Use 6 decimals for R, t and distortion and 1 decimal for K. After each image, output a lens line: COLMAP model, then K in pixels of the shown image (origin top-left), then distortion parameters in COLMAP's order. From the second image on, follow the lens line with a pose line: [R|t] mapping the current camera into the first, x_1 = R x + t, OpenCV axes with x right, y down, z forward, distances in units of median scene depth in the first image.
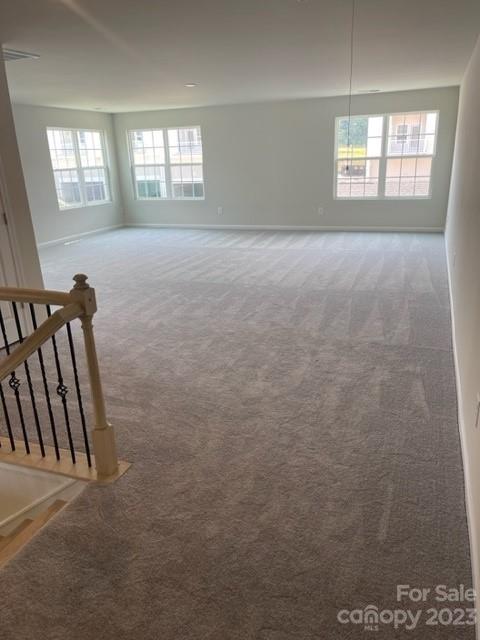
lens RADIAL K [[487.1, 0, 241.6], [0, 487.1, 327.6], [0, 0, 1]] dist [0.010141, -0.000990]
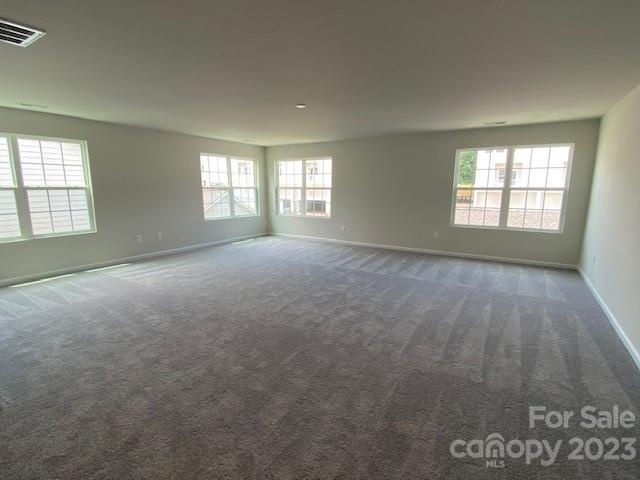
lens RADIAL K [[315.1, 0, 319.3], [0, 315.1, 243.0], [0, 0, 1]] dist [0.046863, -0.043743]
pose [[0.978327, 0.074460, -0.193214, 0.050068], [-0.104443, 0.983161, -0.149954, -0.098010], [0.178795, 0.166884, 0.969630, 0.307715]]
